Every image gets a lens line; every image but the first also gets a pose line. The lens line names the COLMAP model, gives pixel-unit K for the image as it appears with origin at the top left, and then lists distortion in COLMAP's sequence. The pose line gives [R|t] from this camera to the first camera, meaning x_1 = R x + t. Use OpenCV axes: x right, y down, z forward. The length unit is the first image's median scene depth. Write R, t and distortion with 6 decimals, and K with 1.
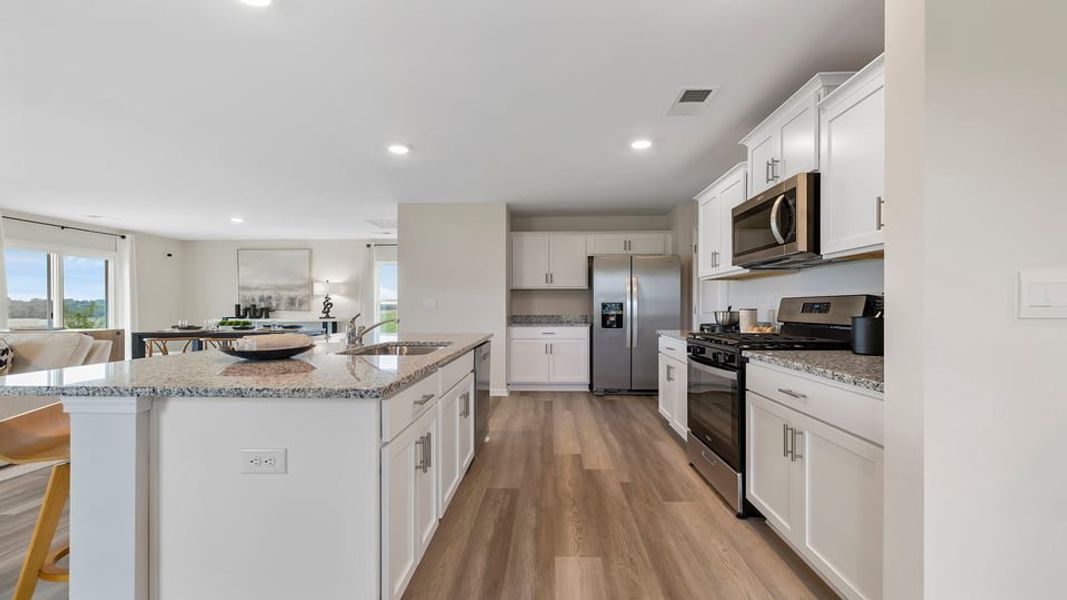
lens RADIAL K [[458.3, 0, 532.5], [0, 458.3, 310.6], [0, 0, 1]] dist [0.003769, -0.000240]
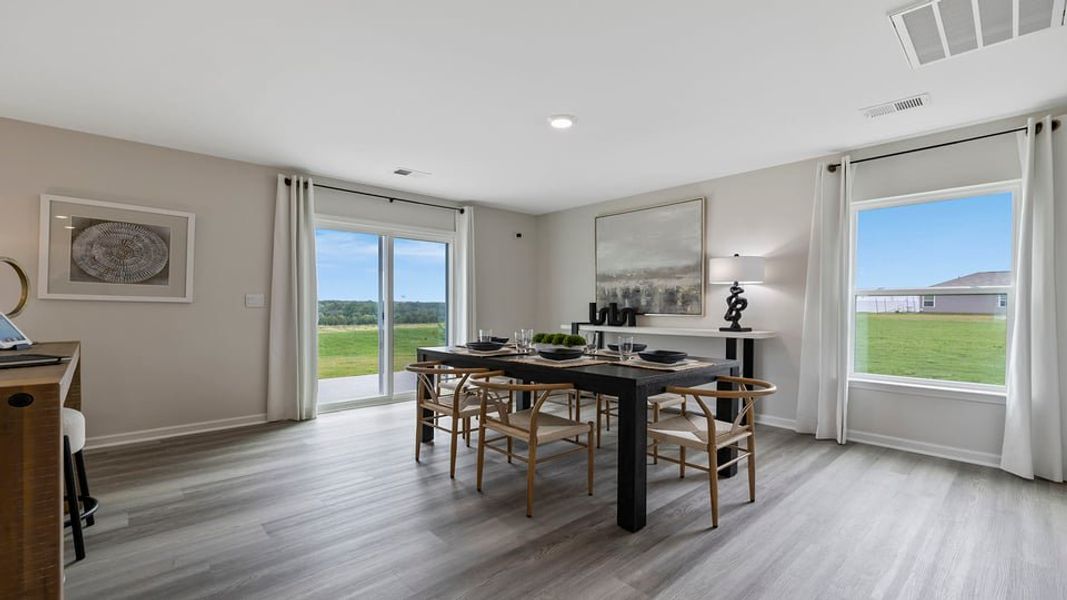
lens RADIAL K [[458.3, 0, 535.4], [0, 458.3, 310.2], [0, 0, 1]] dist [0.003769, -0.000240]
pose [[0.697644, 0.012034, -0.716344, -0.243777], [-0.014562, 0.999891, 0.002616, -0.003546], [0.716297, 0.008607, 0.697743, 0.500672]]
